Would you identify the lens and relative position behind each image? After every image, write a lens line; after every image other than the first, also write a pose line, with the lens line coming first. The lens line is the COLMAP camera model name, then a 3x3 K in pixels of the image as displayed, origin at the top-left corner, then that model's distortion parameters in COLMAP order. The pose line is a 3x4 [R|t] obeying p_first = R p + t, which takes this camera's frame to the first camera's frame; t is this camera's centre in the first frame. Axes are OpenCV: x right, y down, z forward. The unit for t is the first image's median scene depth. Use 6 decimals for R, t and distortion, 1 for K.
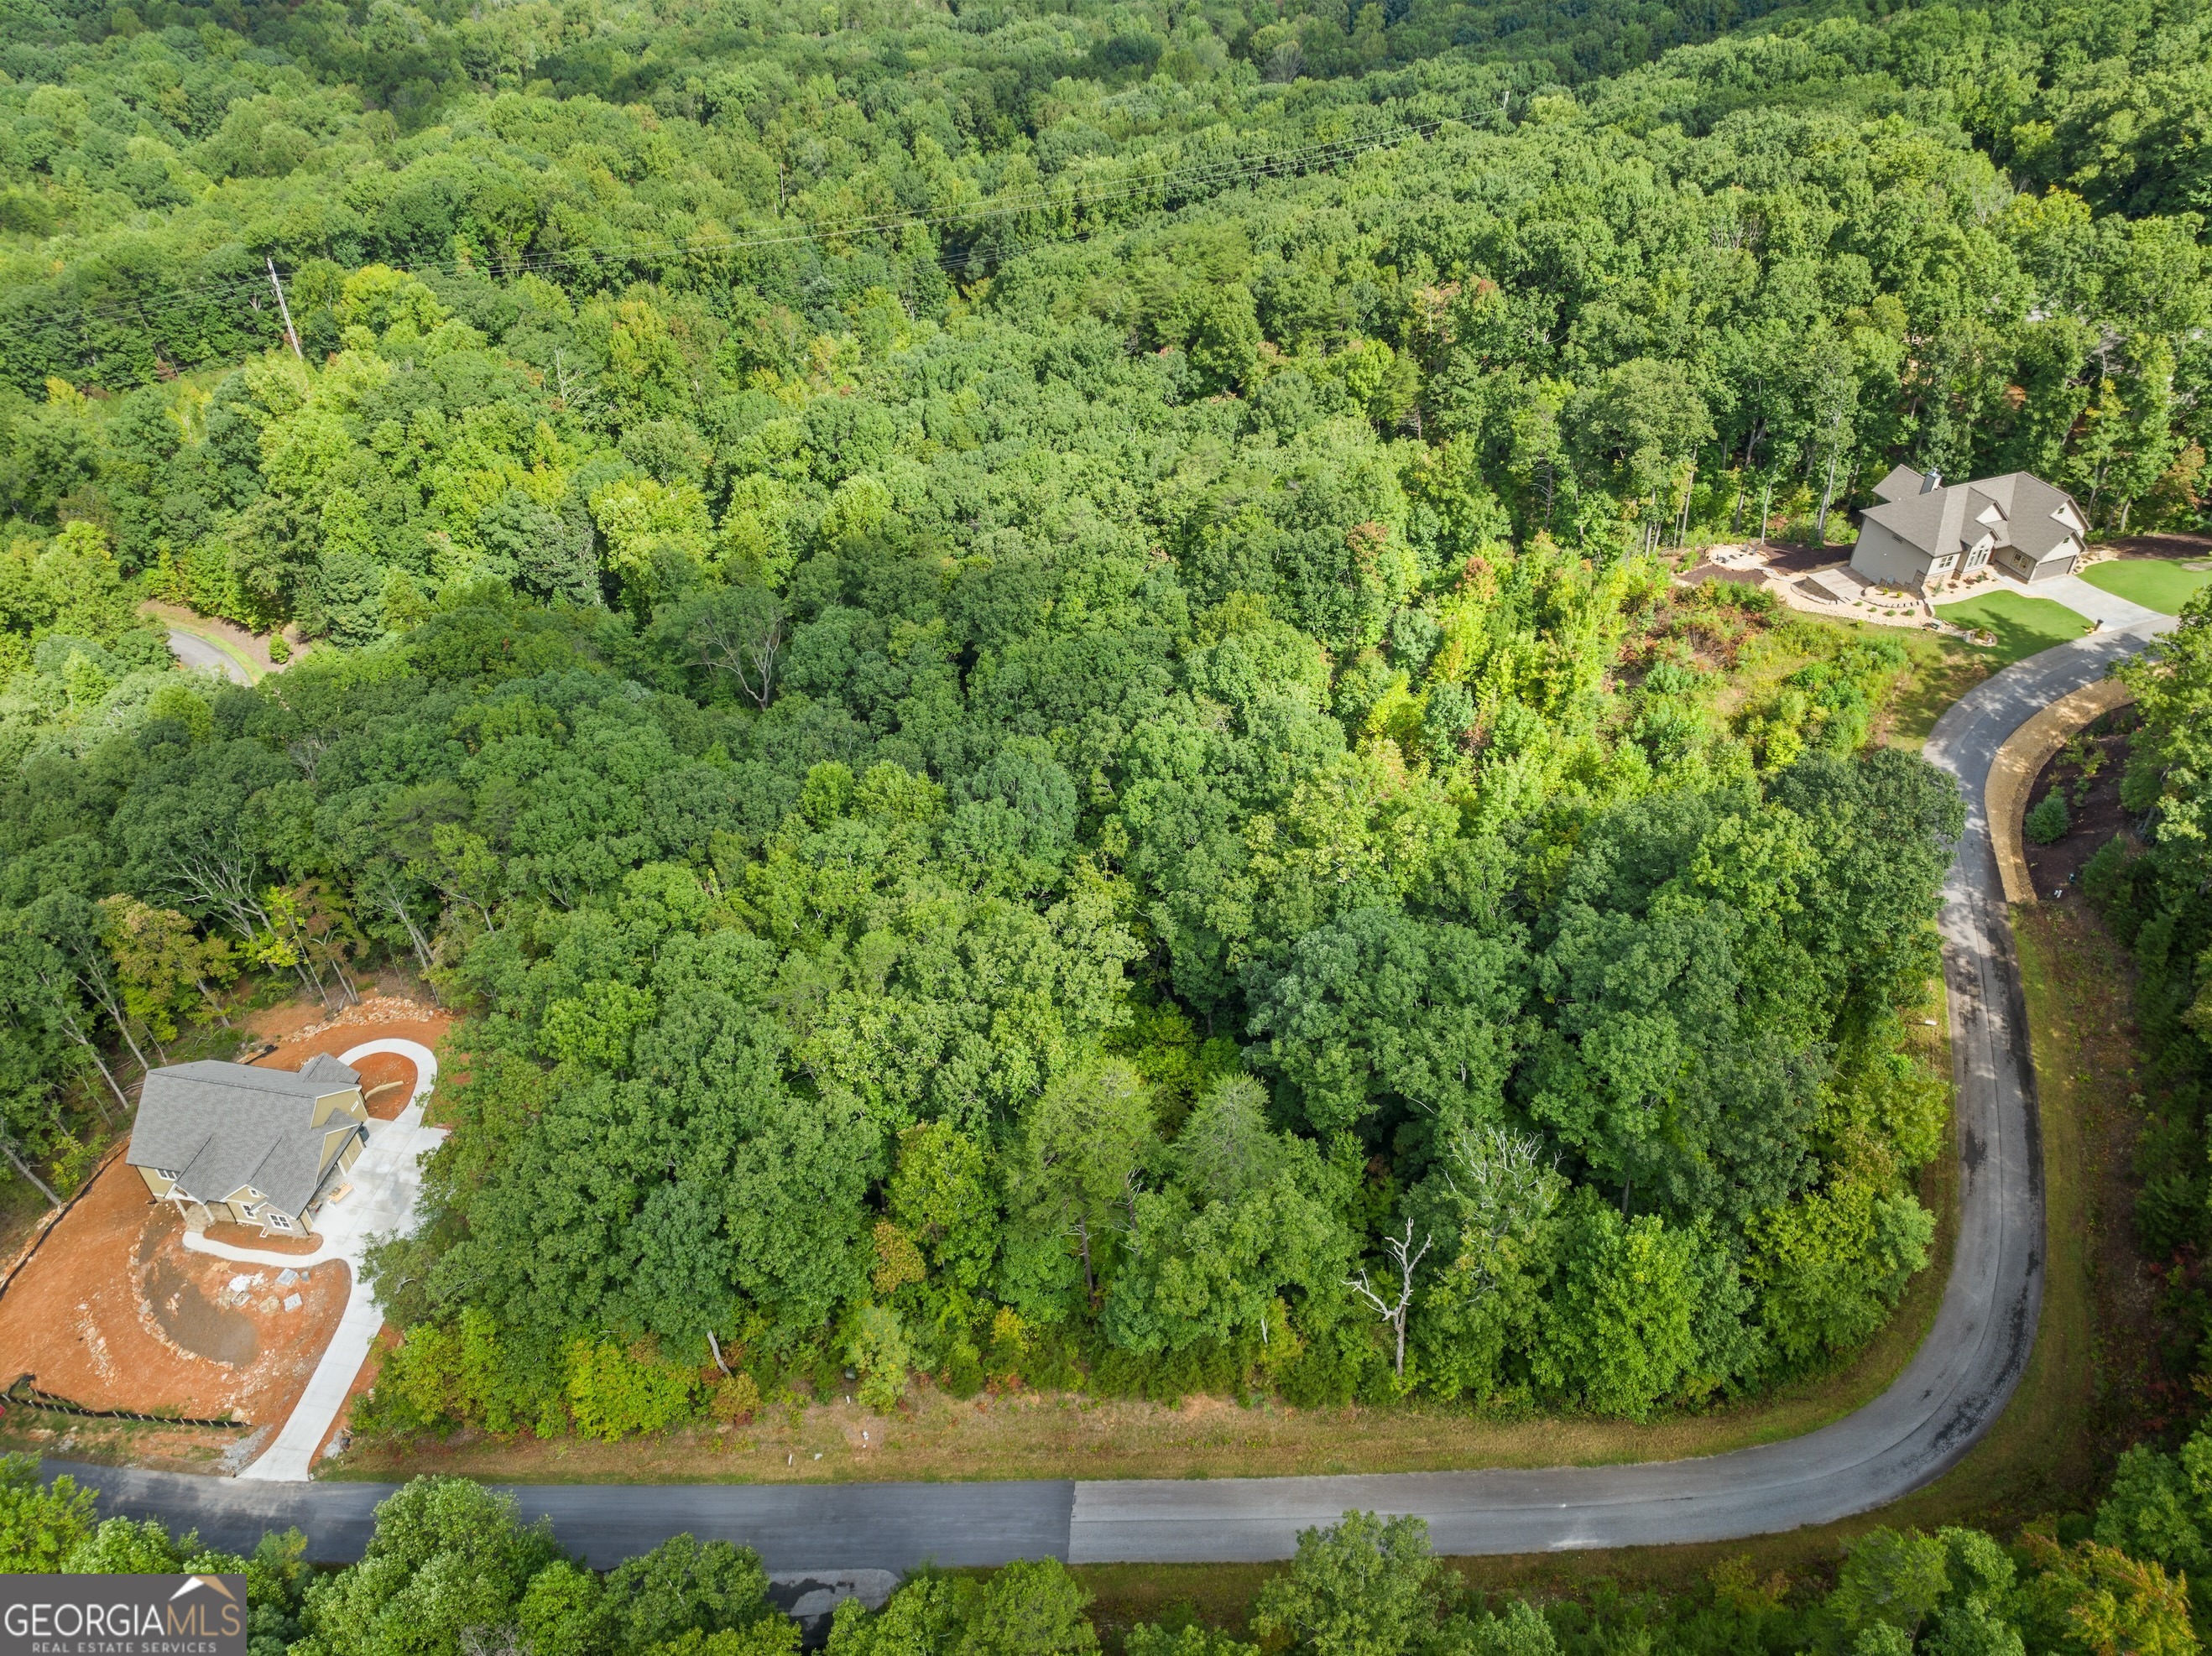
lens RADIAL K [[1571.4, 0, 1101.9], [0, 1571.4, 811.5], [0, 0, 1]] dist [-0.045861, 0.018457]
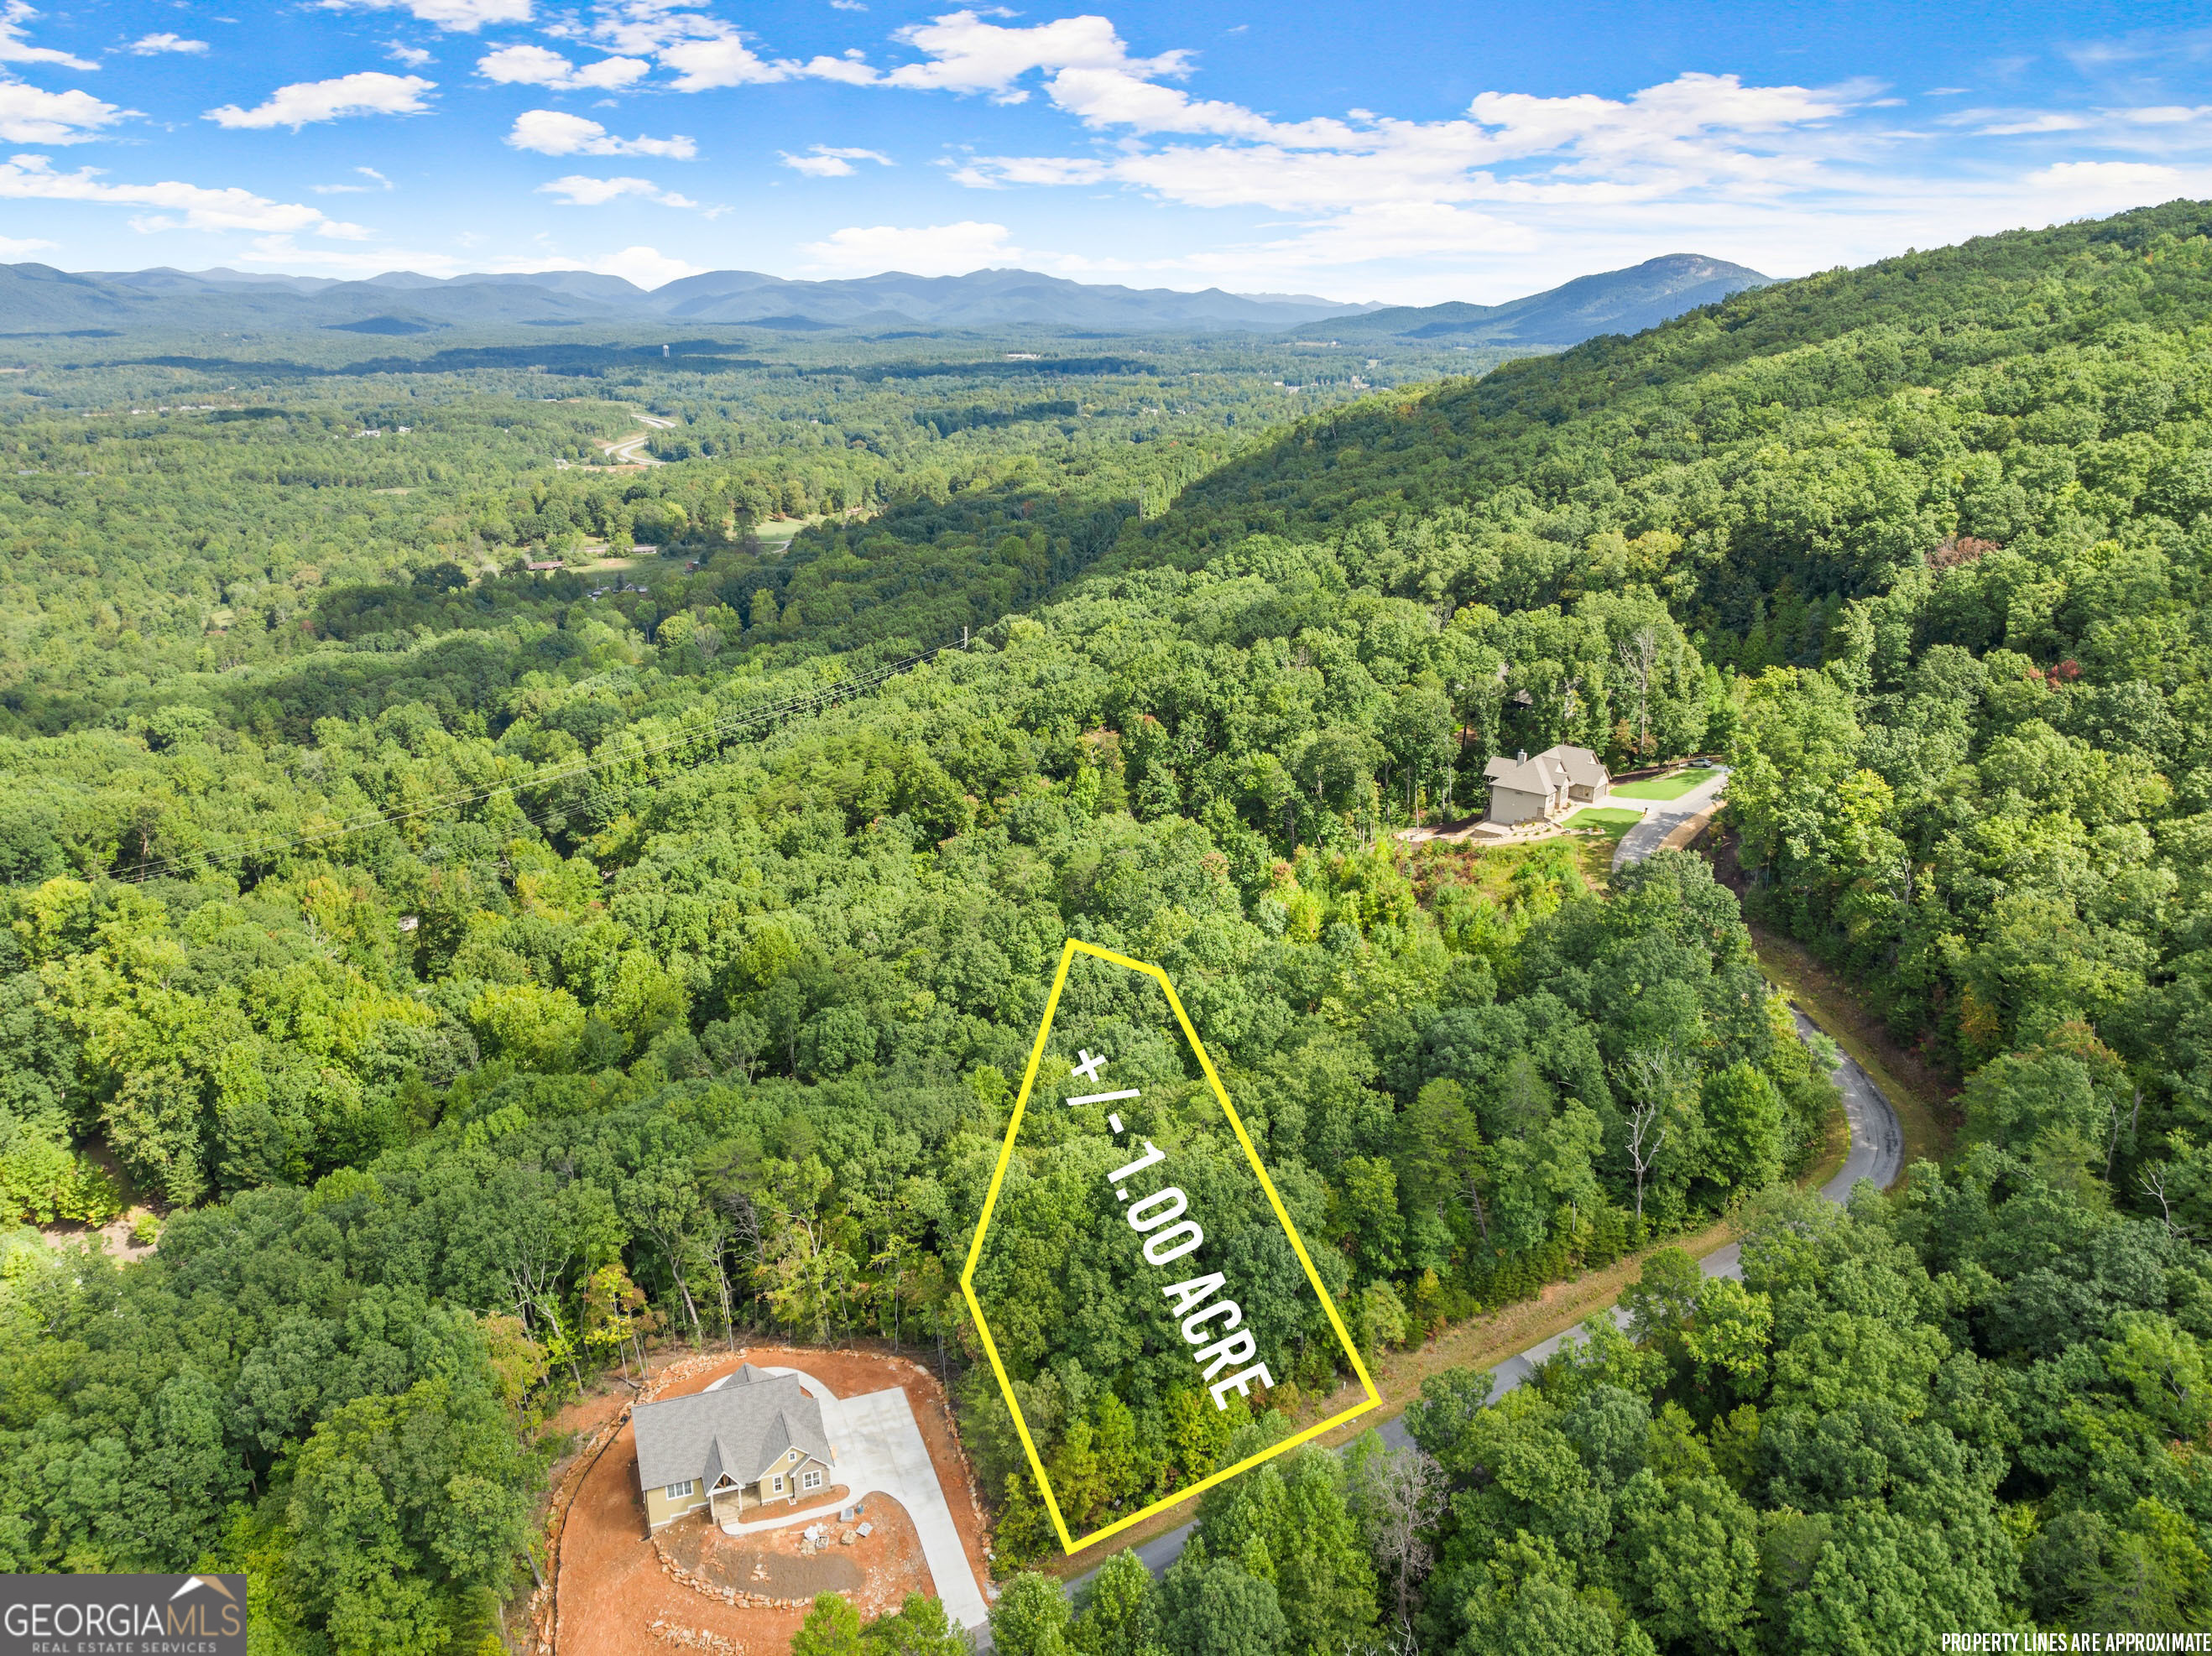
lens RADIAL K [[1593.8, 0, 1106.0], [0, 1593.8, 828.0], [0, 0, 1]] dist [-0.047498, 0.019271]
pose [[0.866003, -0.158794, 0.474156, -0.493147], [0.310535, 0.914010, -0.261064, 0.117902], [-0.391927, 0.373324, 0.840846, -0.152584]]
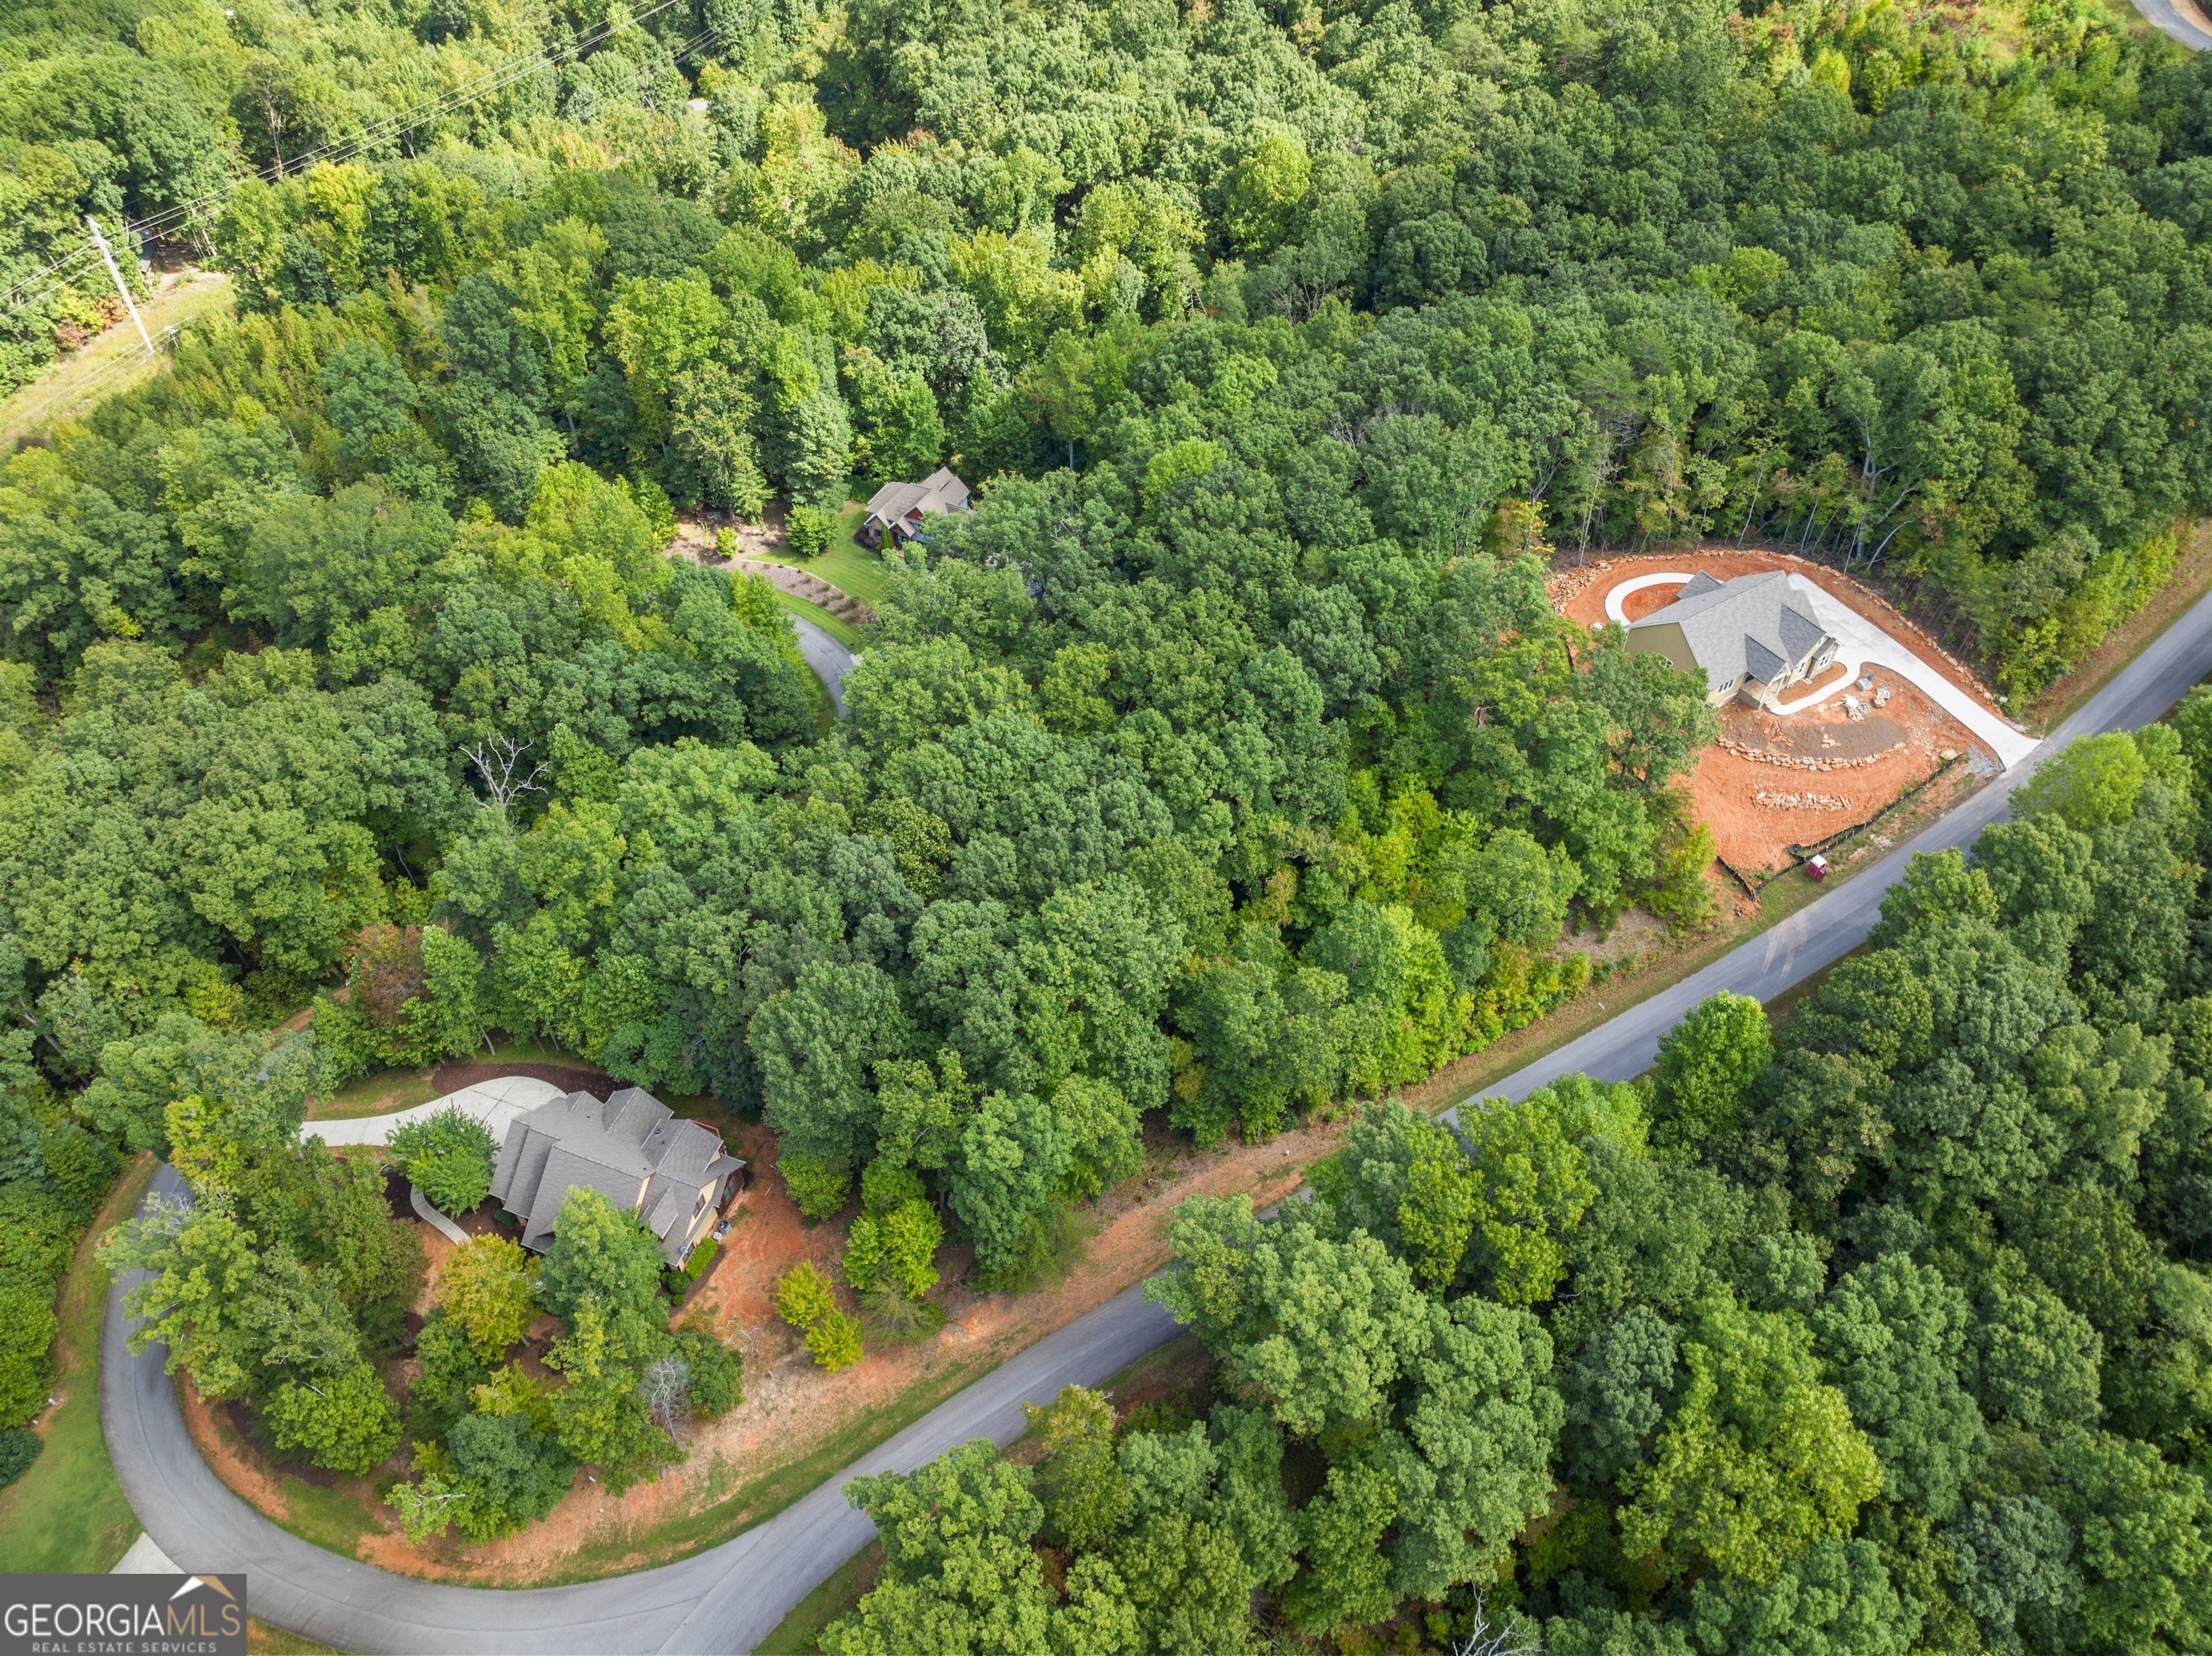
lens RADIAL K [[1593.8, 0, 1106.0], [0, 1593.8, 828.0], [0, 0, 1]] dist [-0.047498, 0.019271]
pose [[0.743859, -0.482185, 0.462787, -0.981292], [0.416389, 0.875992, 0.243429, -0.105260], [-0.522776, 0.011623, 0.852391, 0.124021]]
